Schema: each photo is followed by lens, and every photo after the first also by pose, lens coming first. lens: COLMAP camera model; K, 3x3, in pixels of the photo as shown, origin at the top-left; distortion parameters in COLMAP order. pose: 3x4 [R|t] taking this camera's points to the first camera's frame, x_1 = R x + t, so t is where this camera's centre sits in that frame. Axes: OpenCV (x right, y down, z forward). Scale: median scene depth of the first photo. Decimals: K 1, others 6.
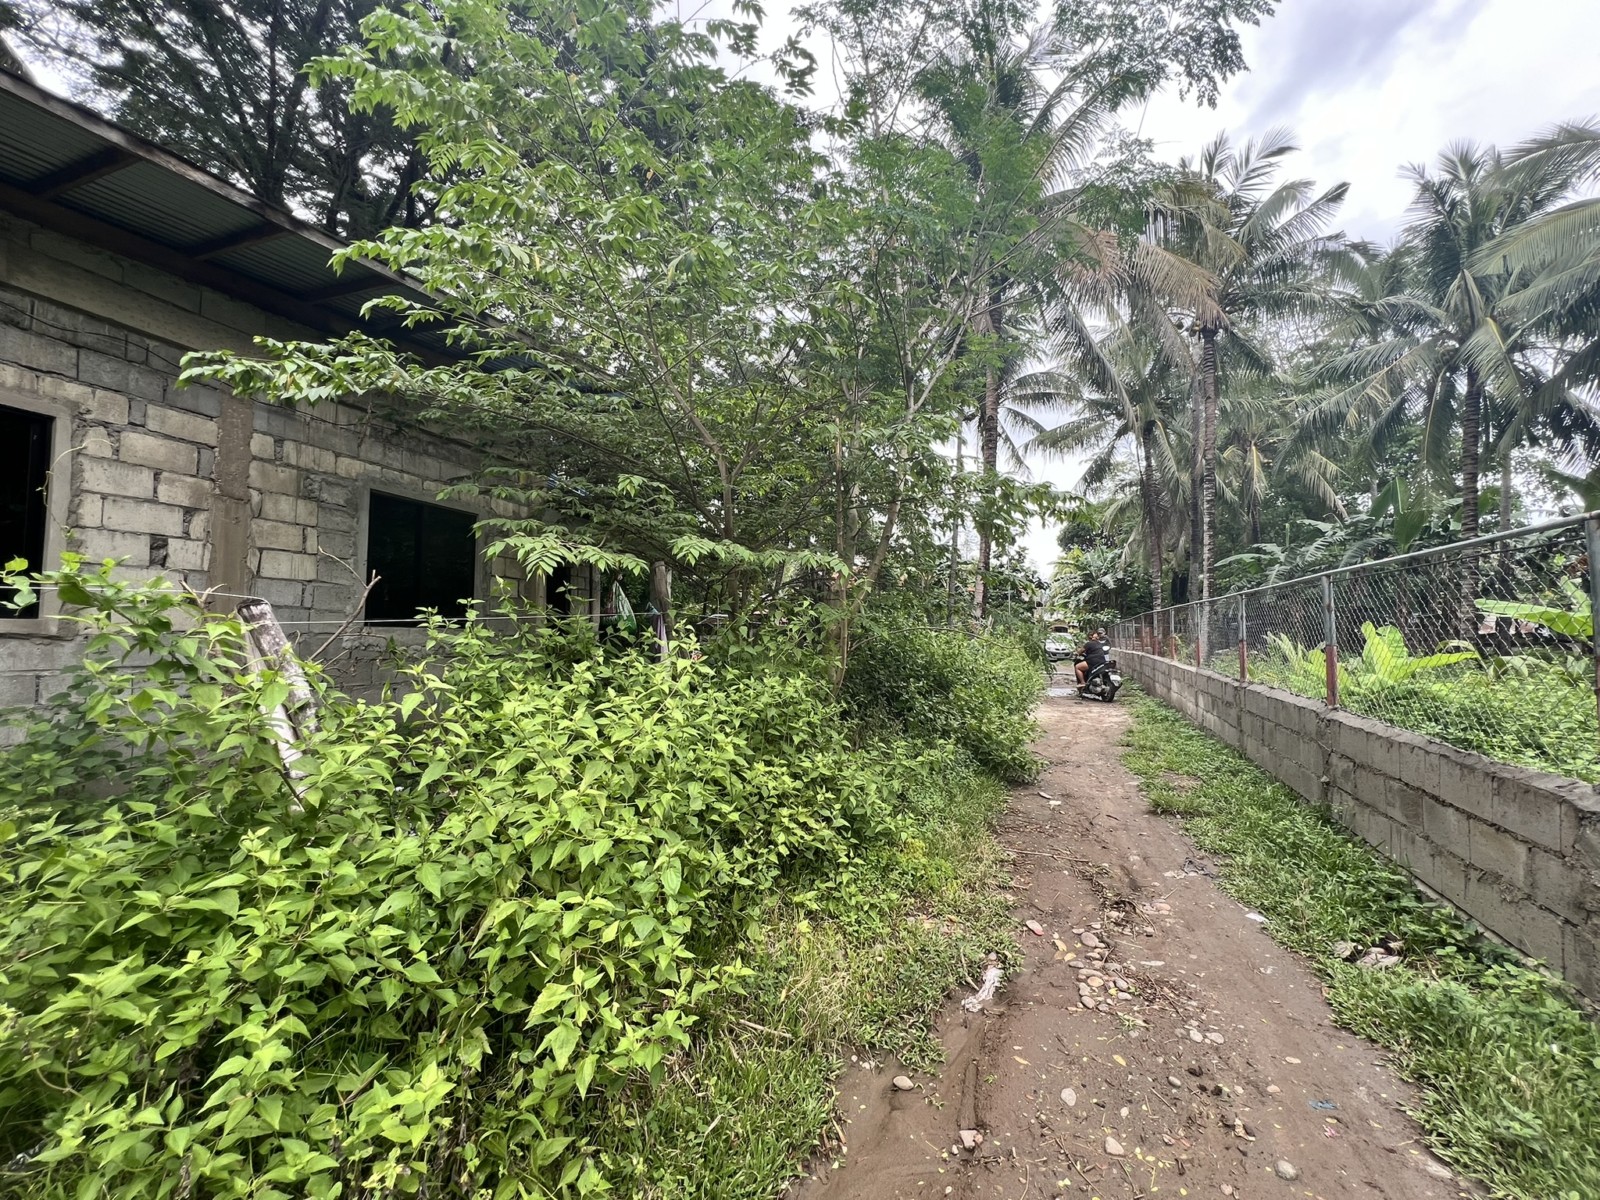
lens RADIAL K [[638.3, 0, 800.3], [0, 638.3, 599.7], [0, 0, 1]] dist [-0.001309, 0.000274]
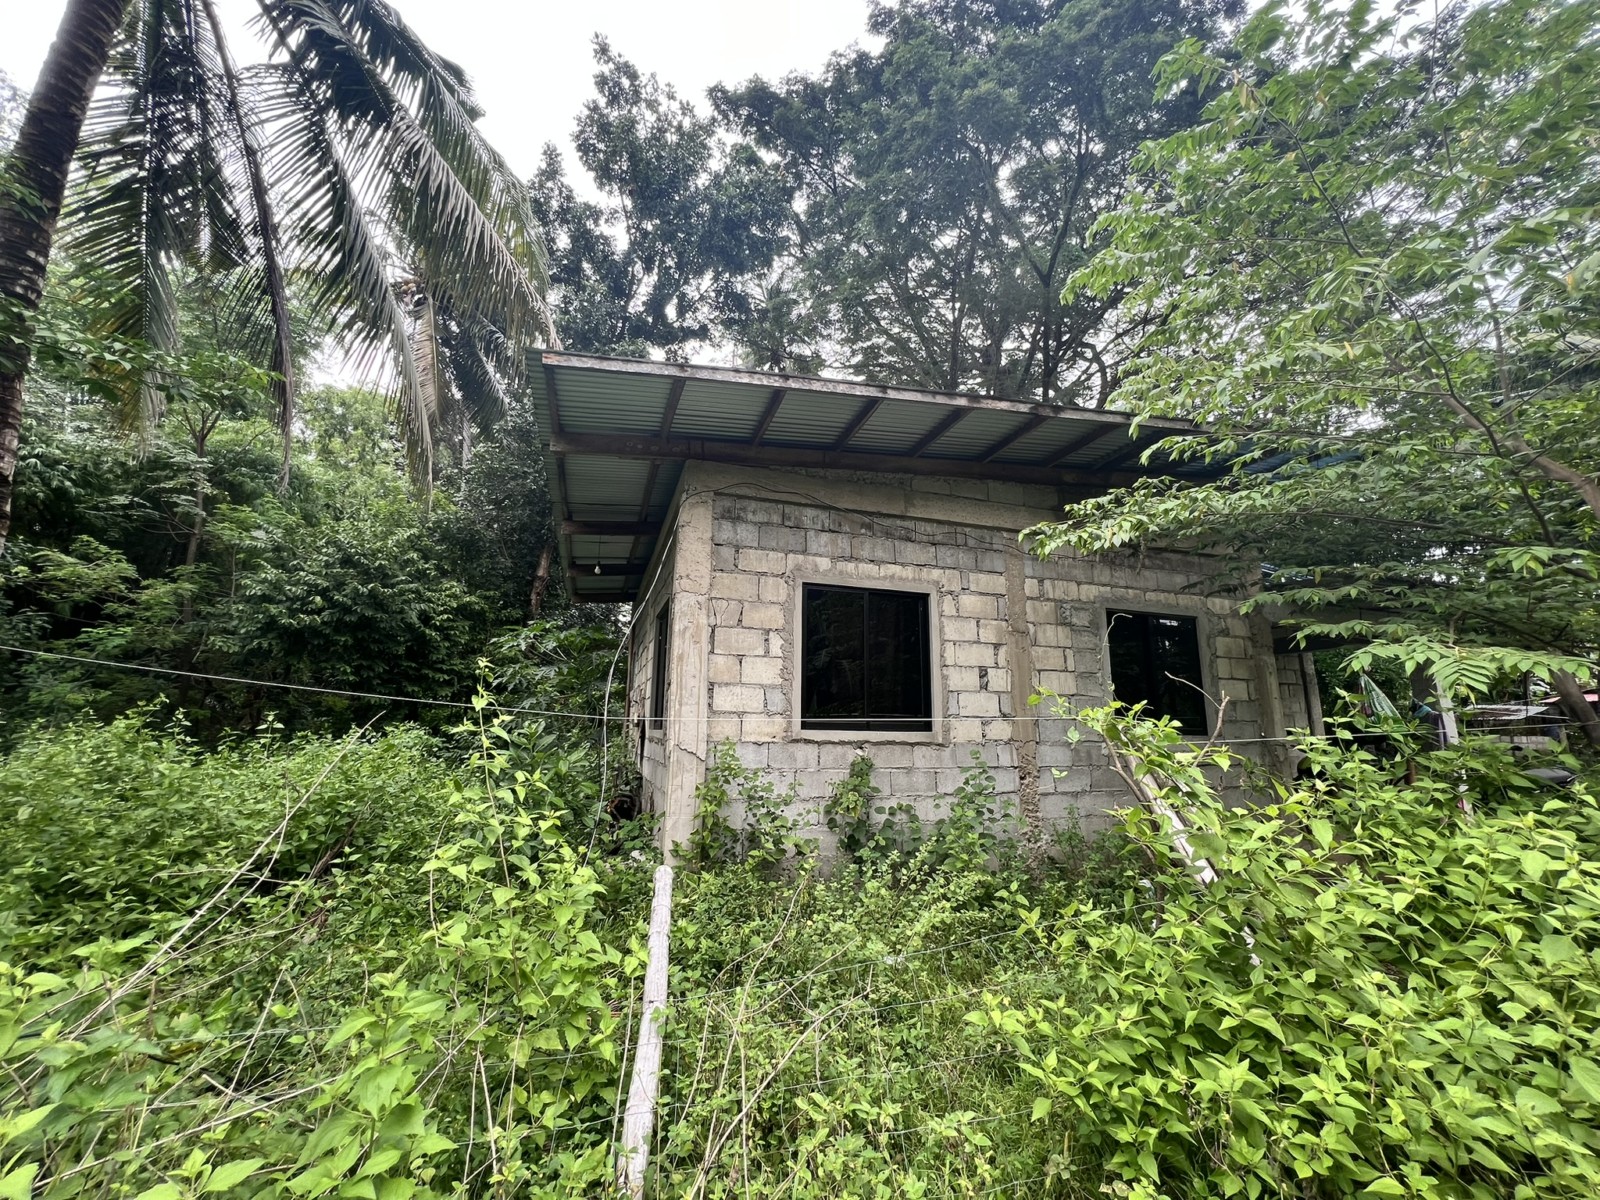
lens RADIAL K [[638.3, 0, 812.3], [0, 638.3, 602.5], [0, 0, 1]] dist [-0.001309, 0.000274]
pose [[0.627586, -0.151348, -0.763695, -0.186578], [0.043915, 0.986243, -0.159364, -0.036781], [0.777308, 0.066477, 0.625599, -0.130149]]
